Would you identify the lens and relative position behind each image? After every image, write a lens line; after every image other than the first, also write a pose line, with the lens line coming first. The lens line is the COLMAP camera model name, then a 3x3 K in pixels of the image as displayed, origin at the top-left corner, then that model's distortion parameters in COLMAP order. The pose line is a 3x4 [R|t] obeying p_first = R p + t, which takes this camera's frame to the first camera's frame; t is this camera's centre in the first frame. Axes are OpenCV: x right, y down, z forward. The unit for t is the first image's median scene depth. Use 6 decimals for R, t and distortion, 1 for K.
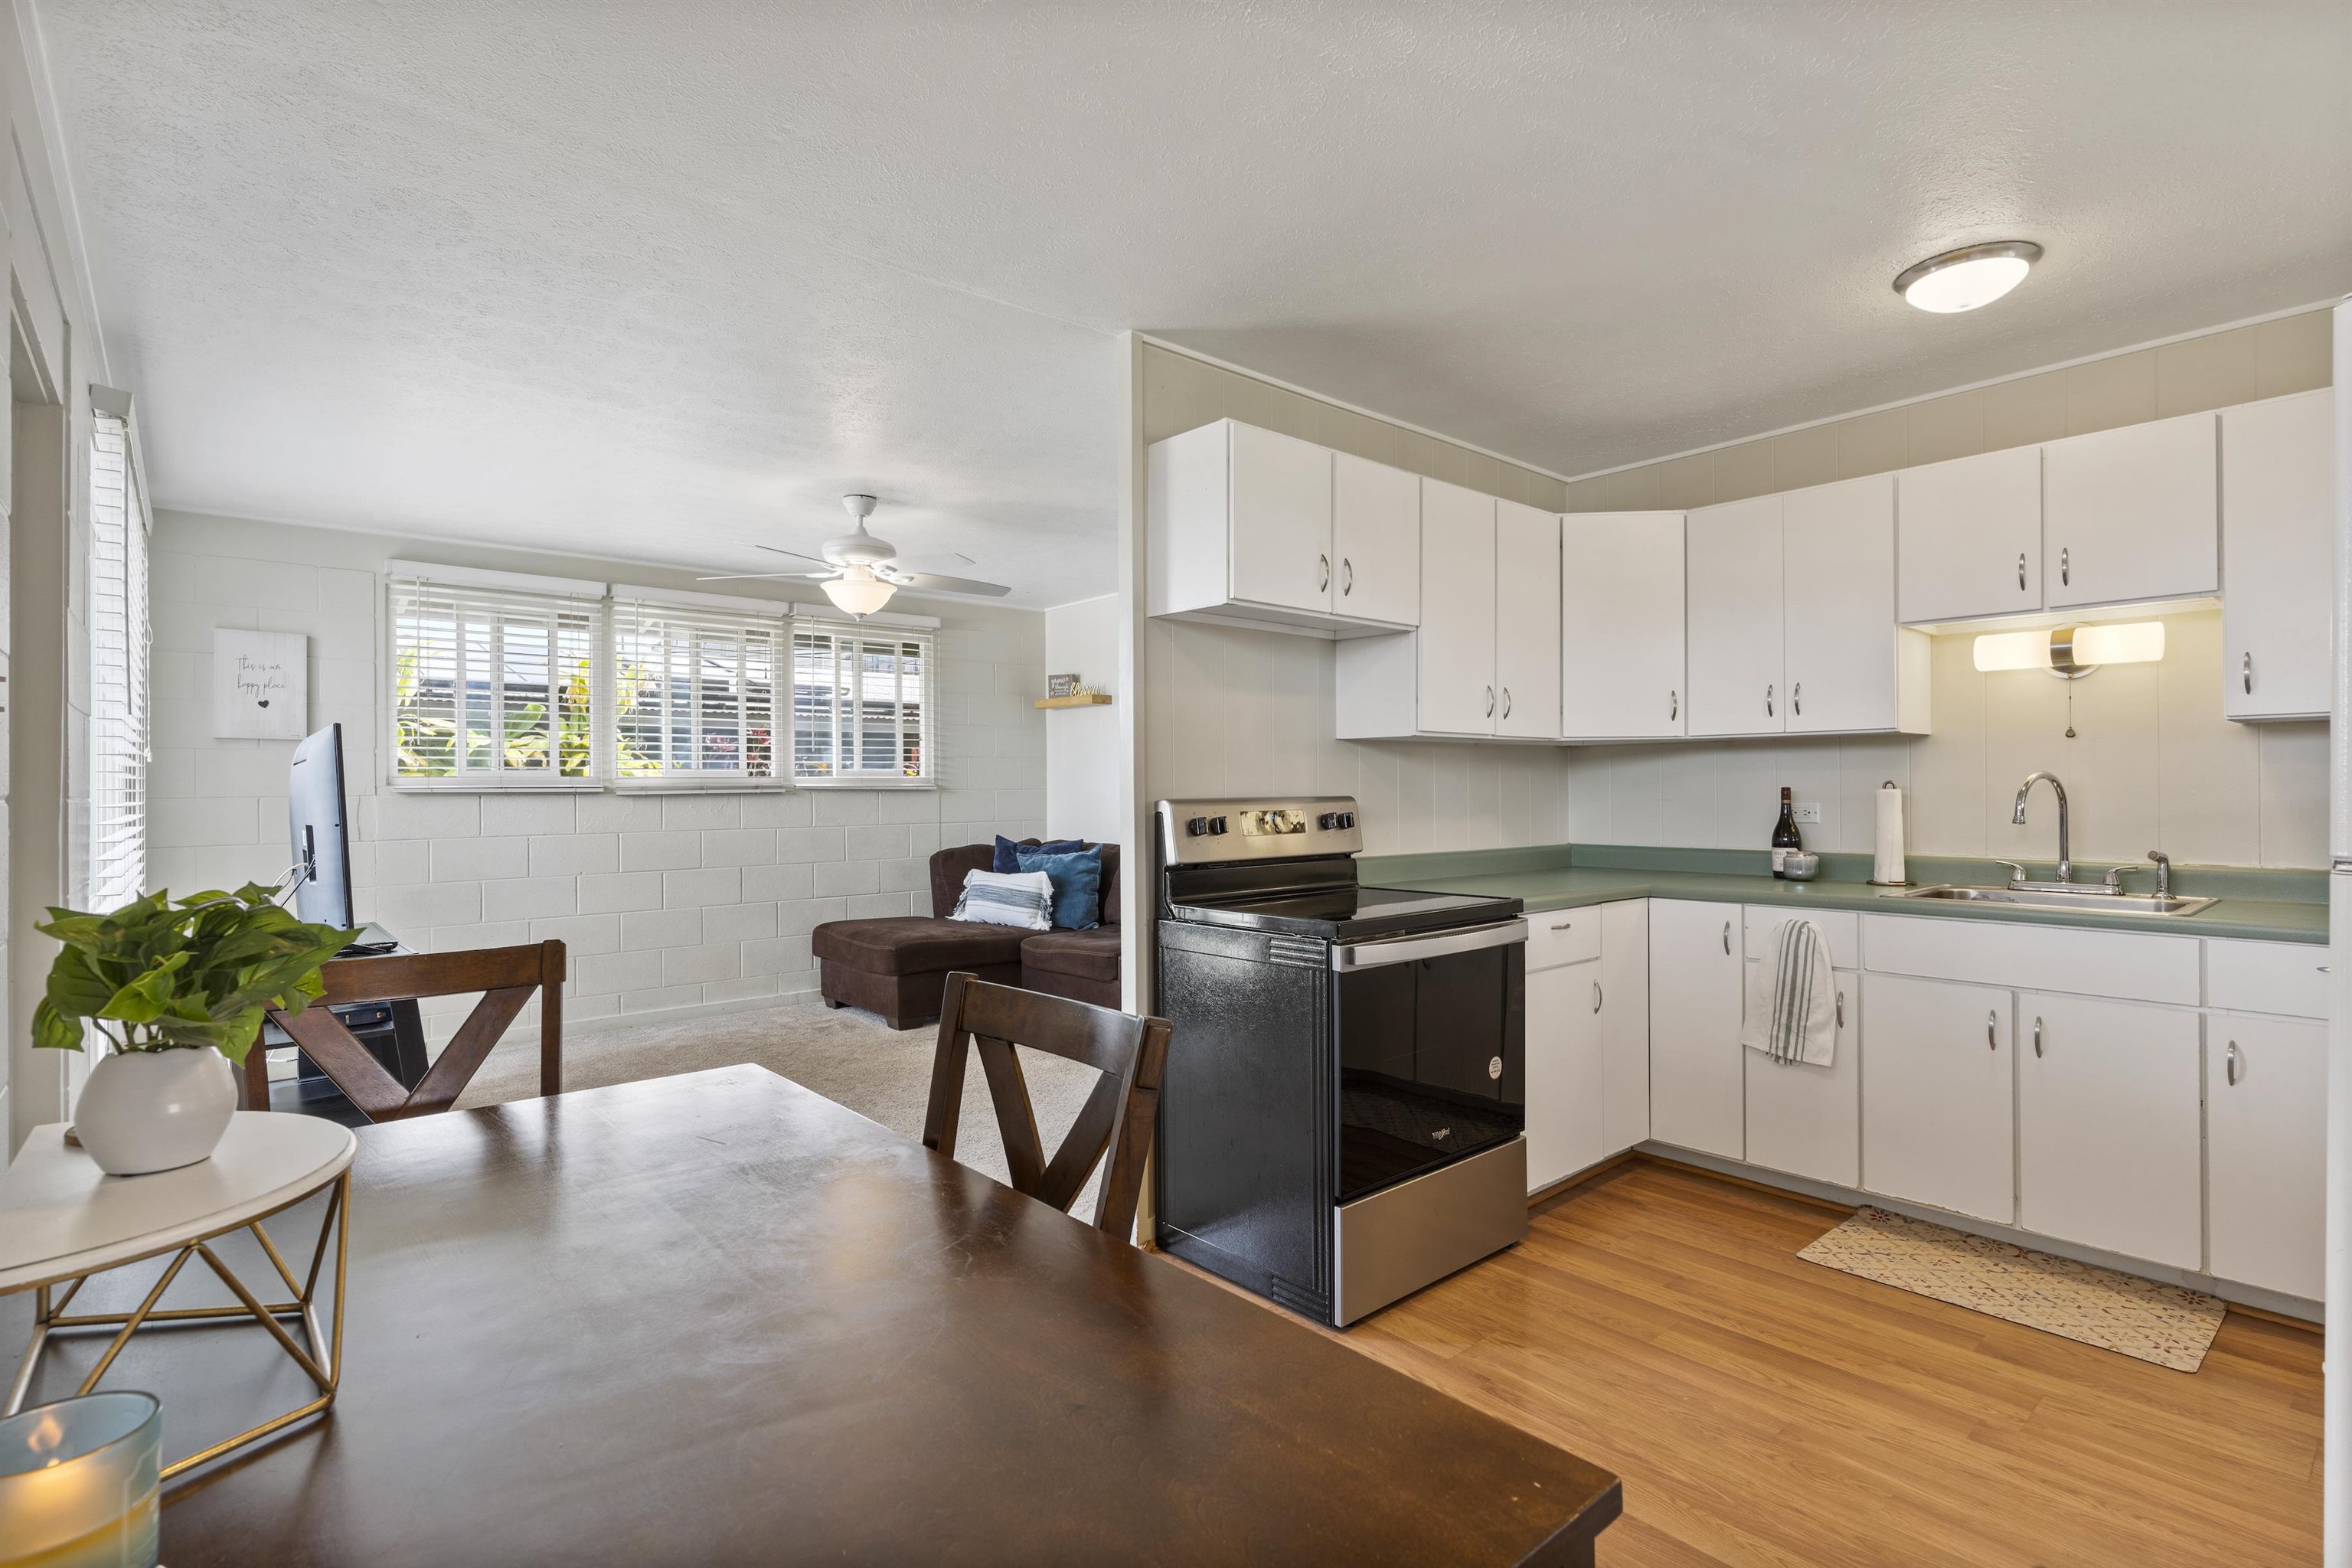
lens RADIAL K [[1137.7, 0, 1158.3], [0, 1137.7, 784.5], [0, 0, 1]] dist [0.004778, -0.000766]
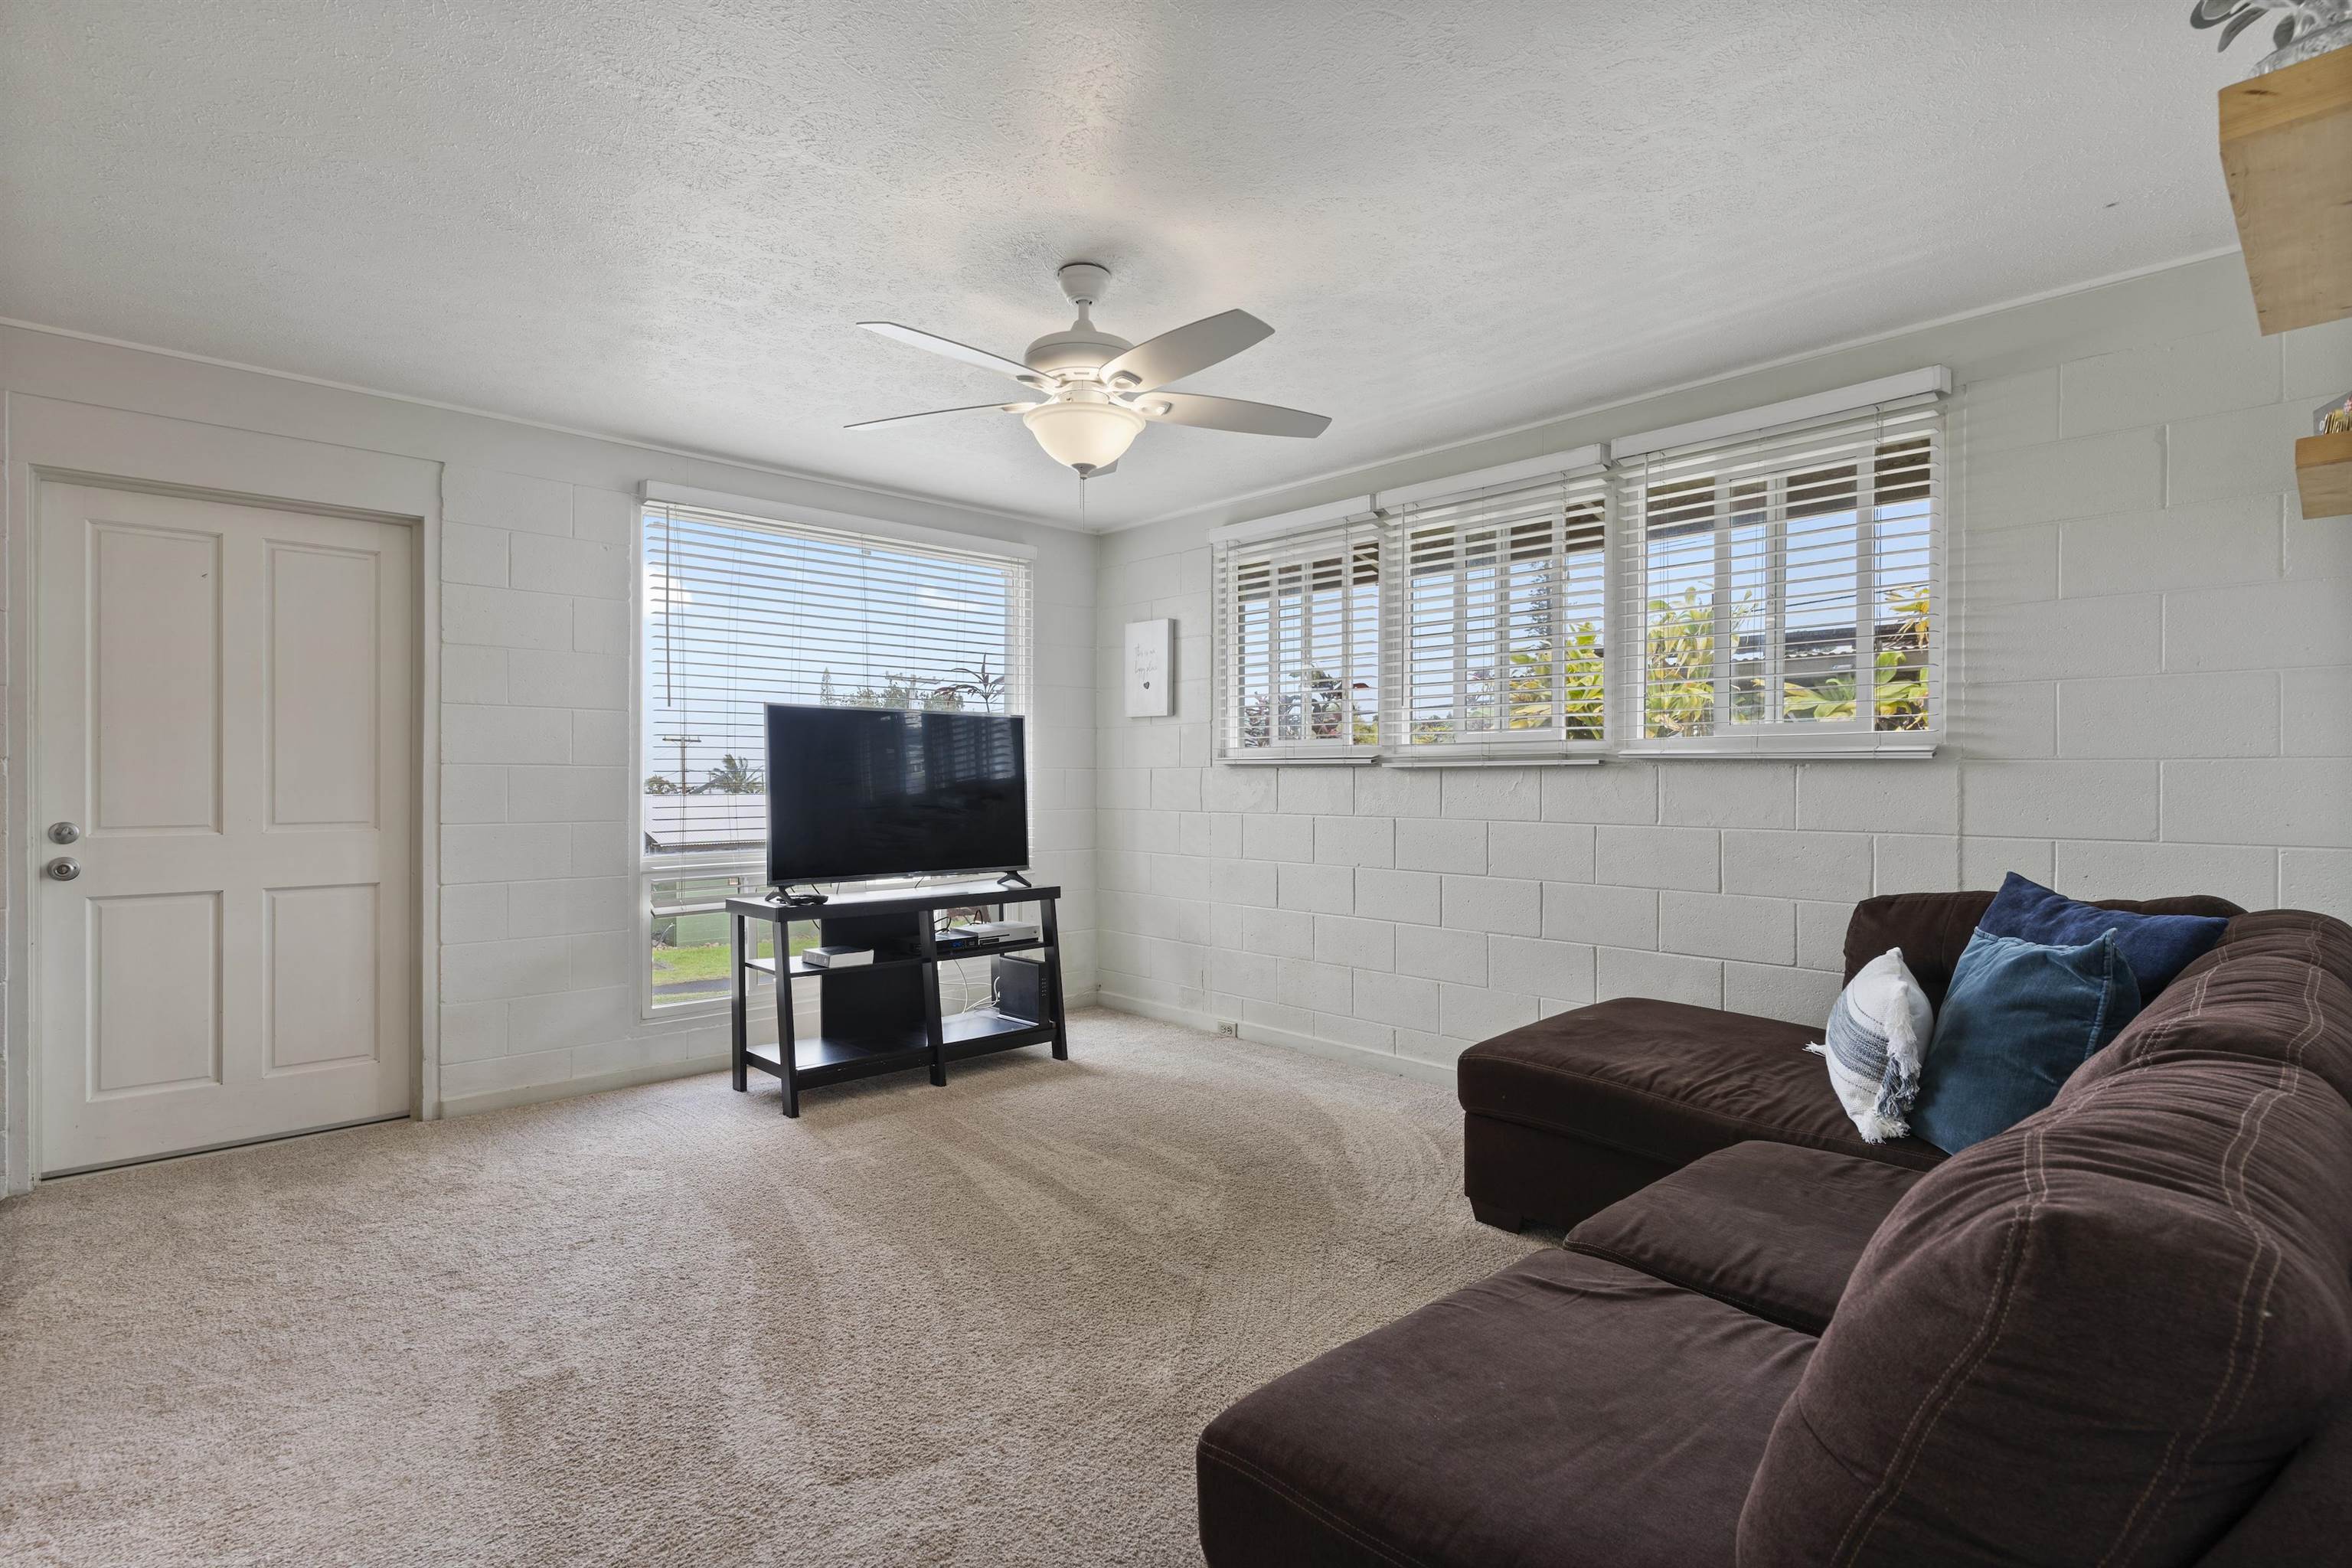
lens RADIAL K [[1137.7, 0, 1168.0], [0, 1137.7, 764.3], [0, 0, 1]] dist [0.004778, -0.000766]
pose [[0.045309, 0.000360, -0.998973, 0.256576], [0.004265, 0.999991, 0.000553, 0.005457], [0.998964, -0.004286, 0.045307, 0.749455]]
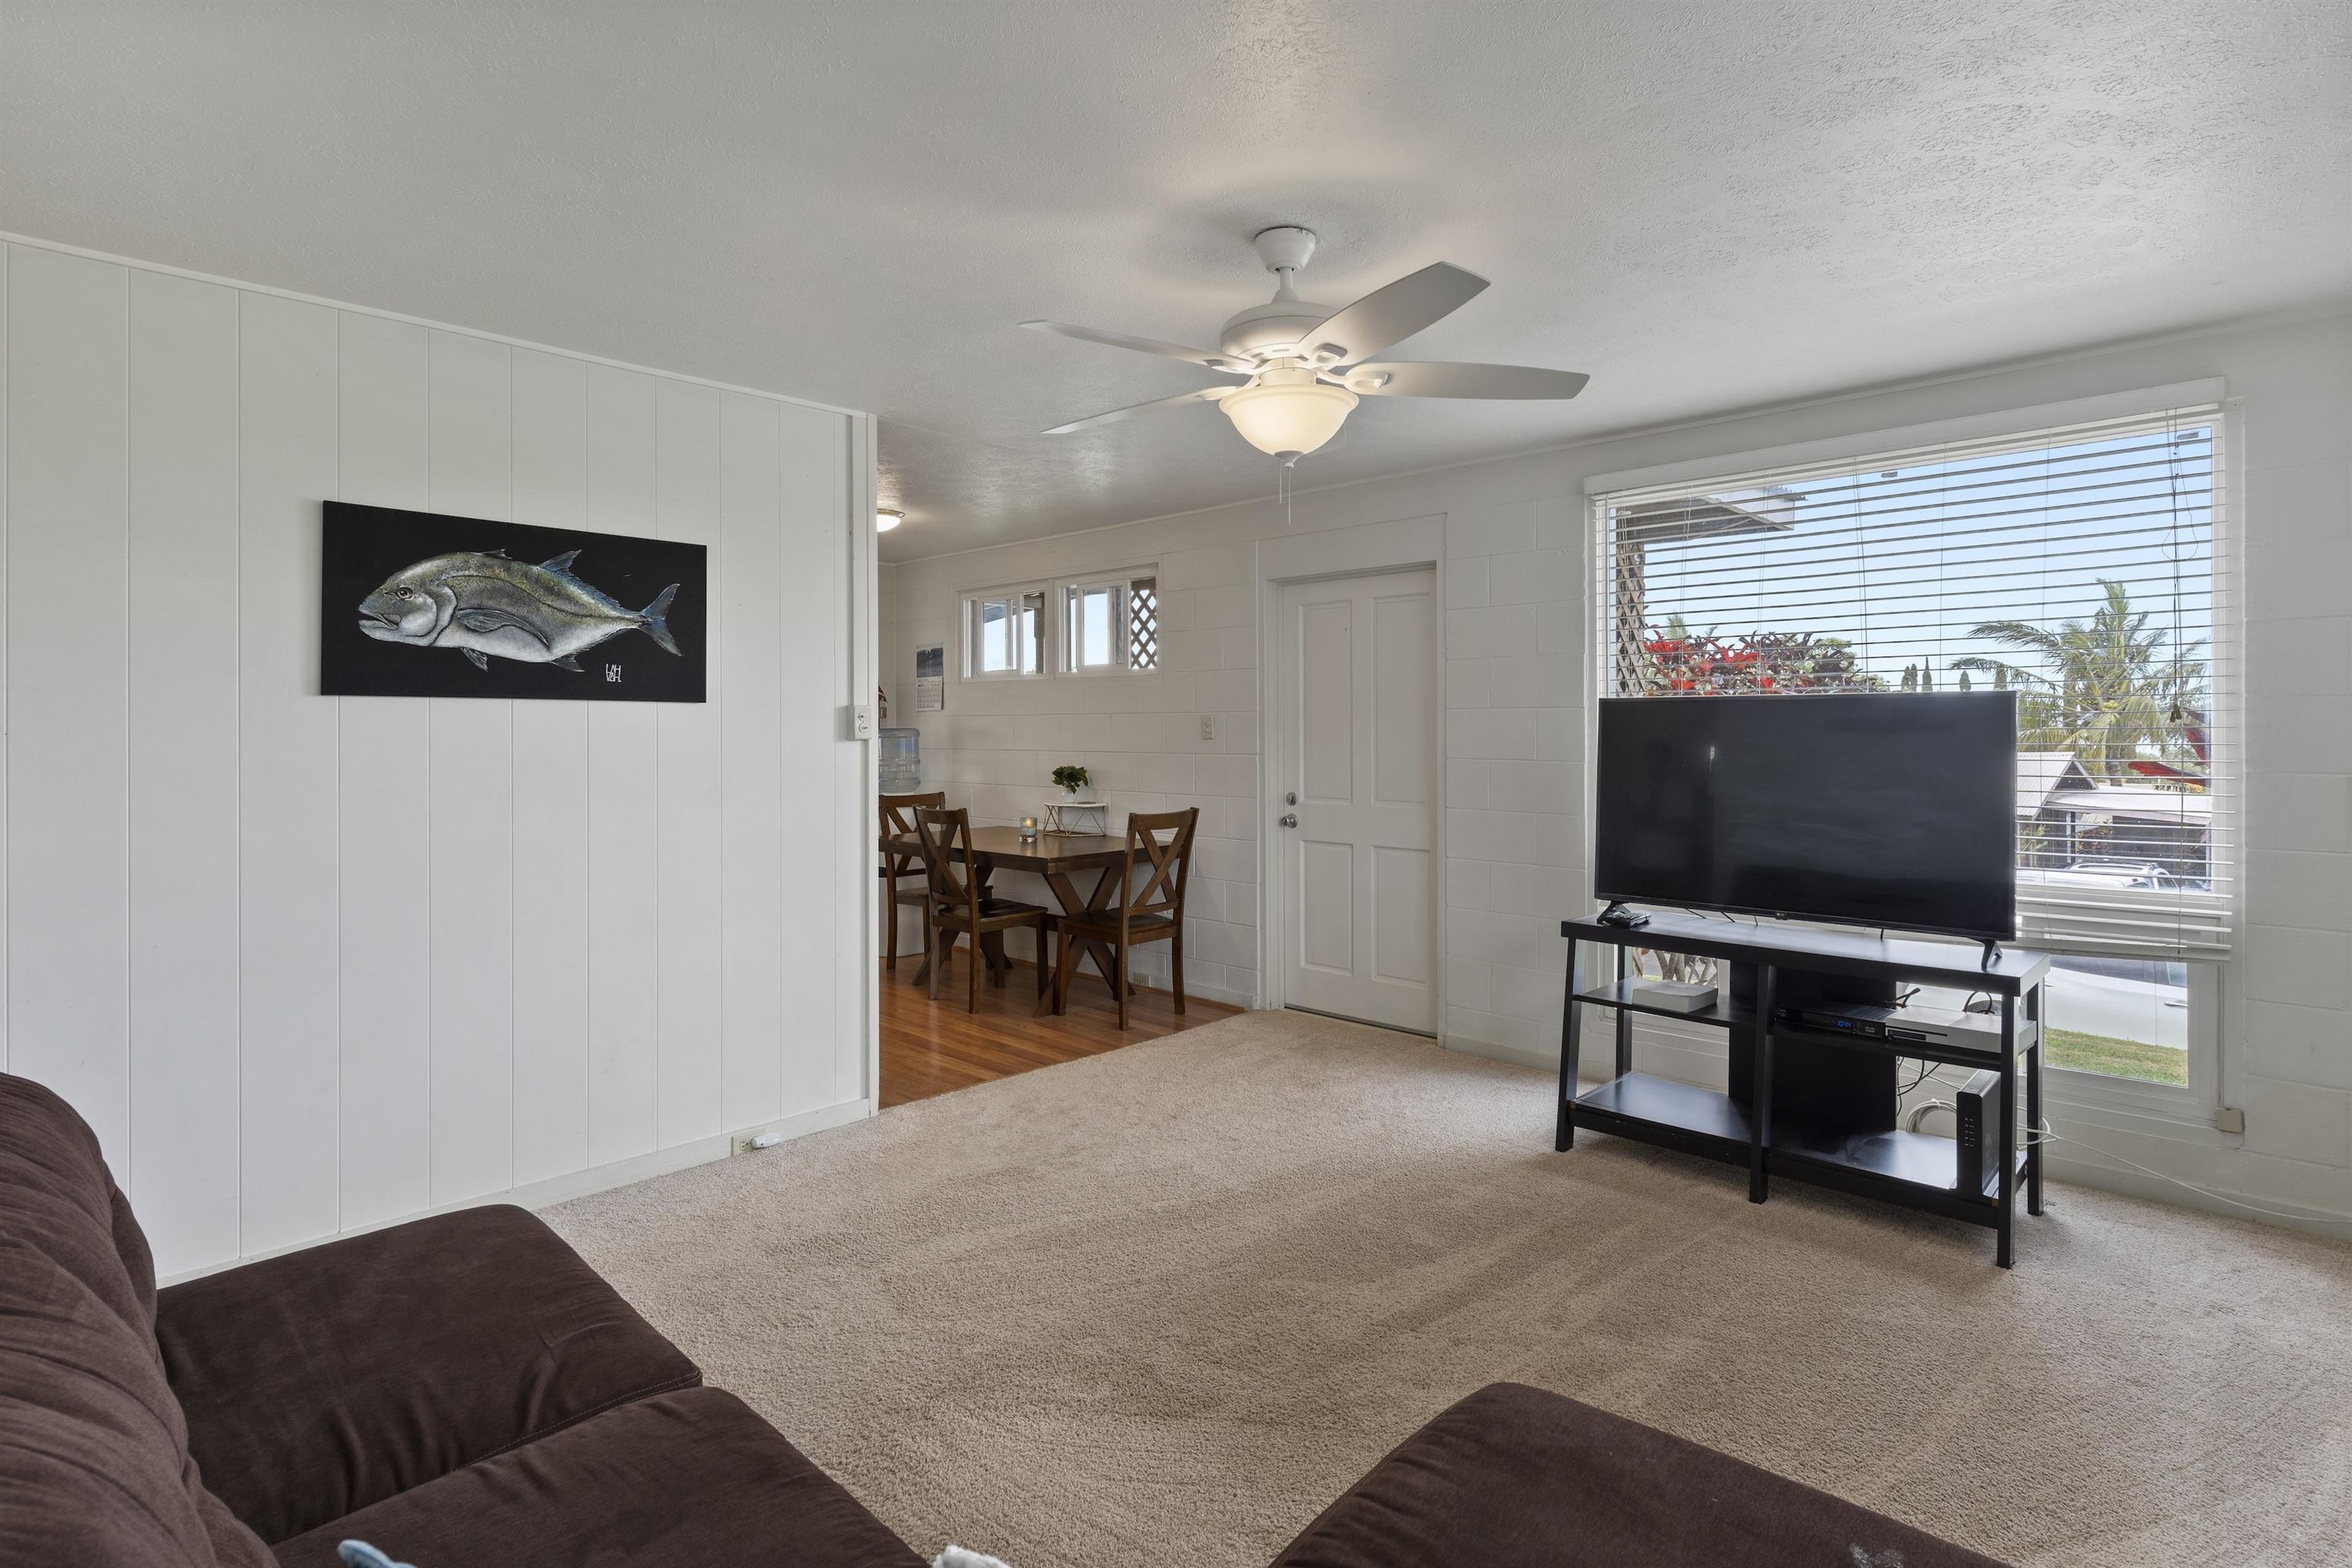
lens RADIAL K [[1174.5, 0, 1176.1], [0, 1174.5, 717.3], [0, 0, 1]] dist [0.004670, 0.000099]
pose [[-0.993938, 0.007069, -0.109715, -0.110559], [0.008608, 0.999871, -0.013557, -0.014937], [0.109605, -0.014420, -0.993871, 1.138666]]
